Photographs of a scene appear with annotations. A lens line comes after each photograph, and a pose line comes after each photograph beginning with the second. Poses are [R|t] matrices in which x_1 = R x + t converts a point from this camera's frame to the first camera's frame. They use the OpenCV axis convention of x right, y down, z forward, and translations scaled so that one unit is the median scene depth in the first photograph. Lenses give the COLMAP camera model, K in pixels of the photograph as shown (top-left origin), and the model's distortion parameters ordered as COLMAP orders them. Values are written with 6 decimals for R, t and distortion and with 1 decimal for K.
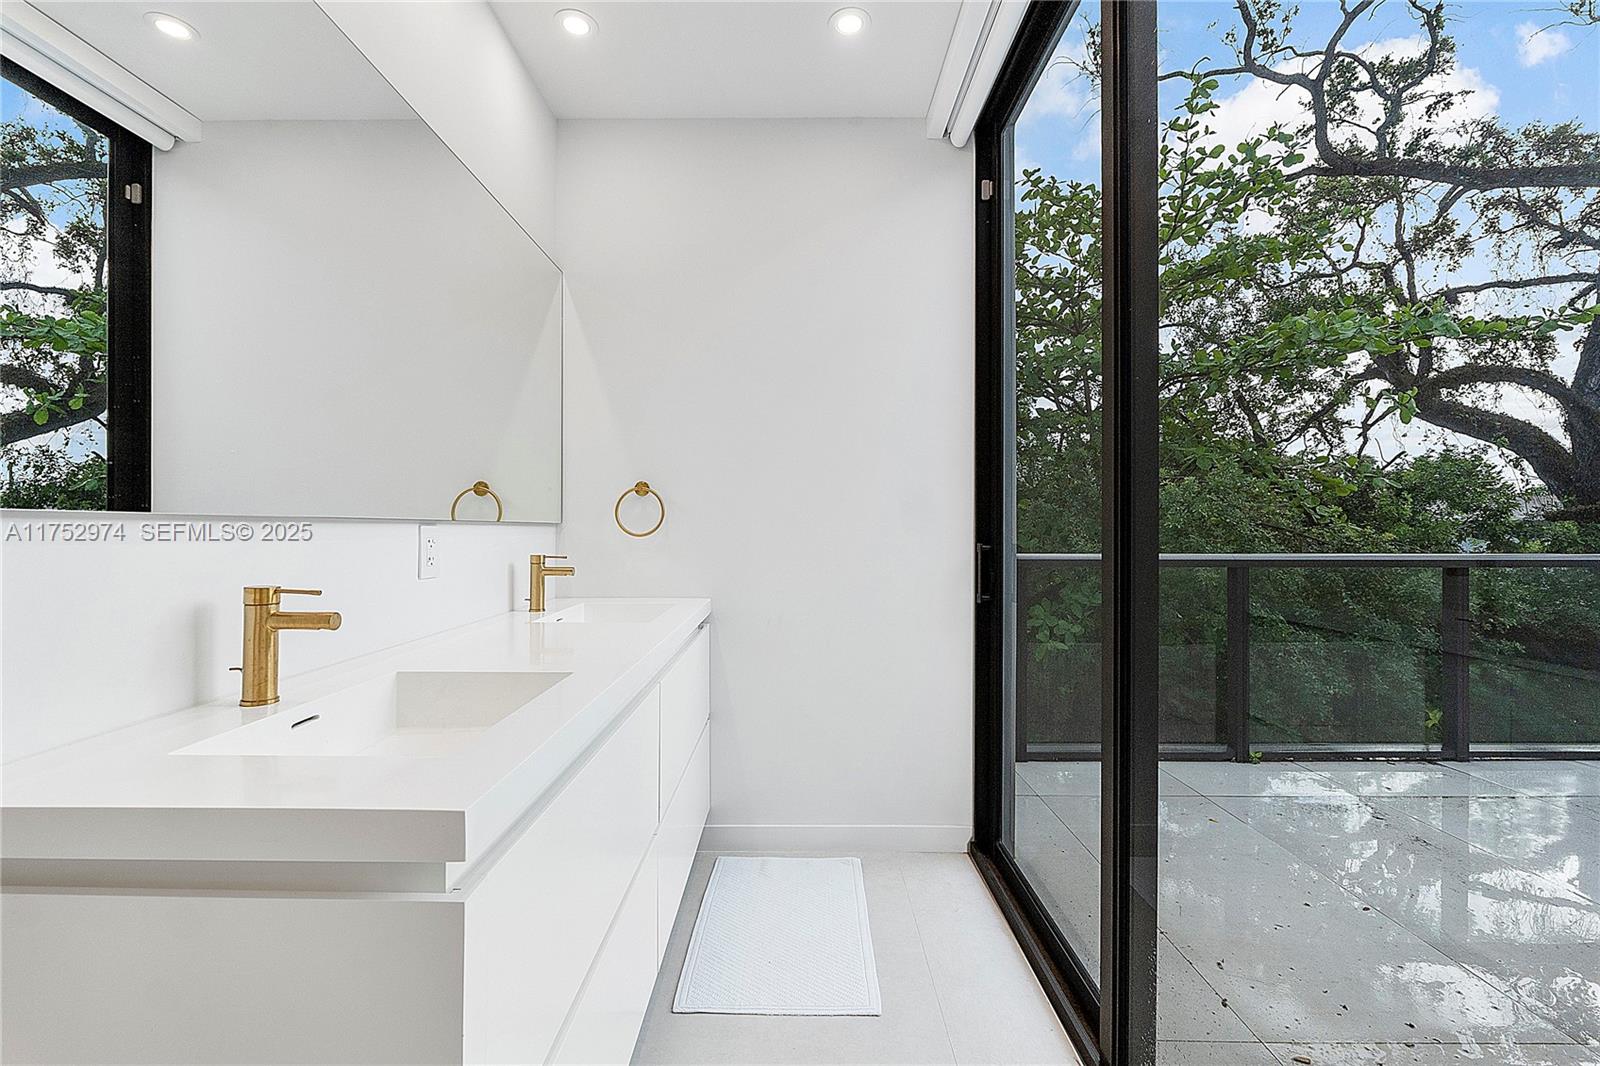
lens RADIAL K [[689.1, 0, 799.1], [0, 689.1, 525.7], [0, 0, 1]] dist [-0.007421, 0.000563]
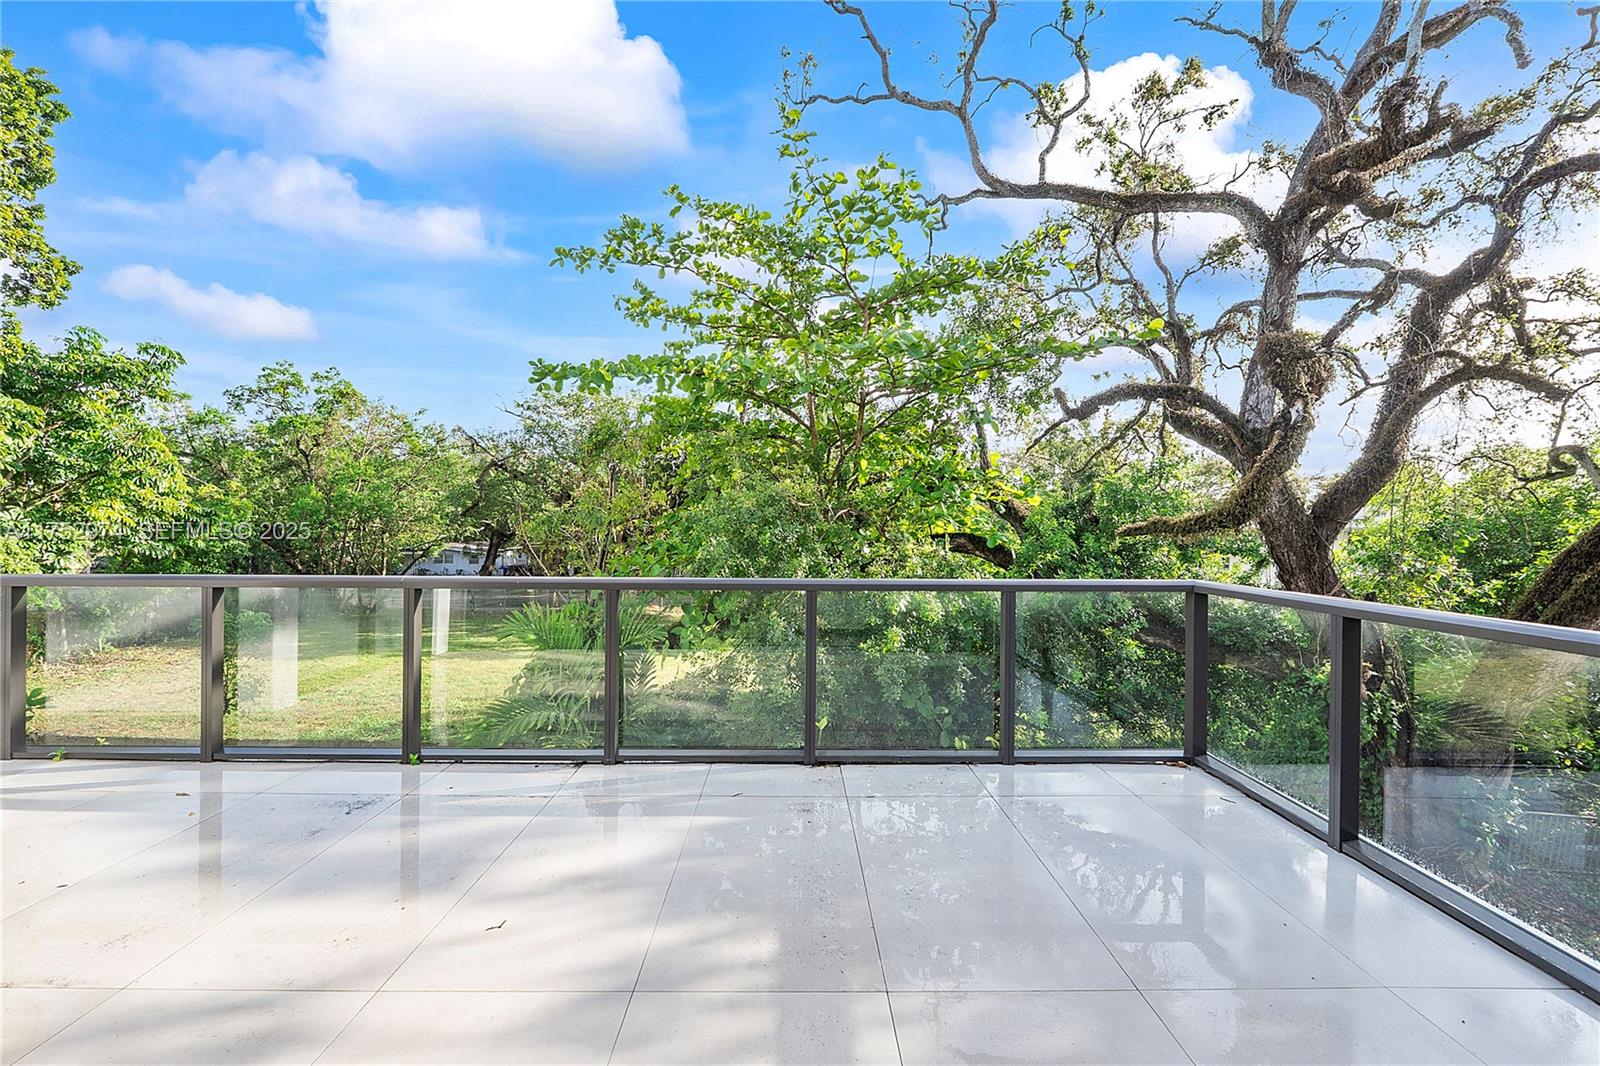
lens RADIAL K [[689.1, 0, 793.8], [0, 689.1, 532.3], [0, 0, 1]] dist [-0.007421, 0.000563]
pose [[0.999949, 0.008268, 0.005806, 0.348904], [-0.008322, 0.999923, 0.009231, -0.011496], [-0.005729, -0.009278, 0.999941, -0.028870]]
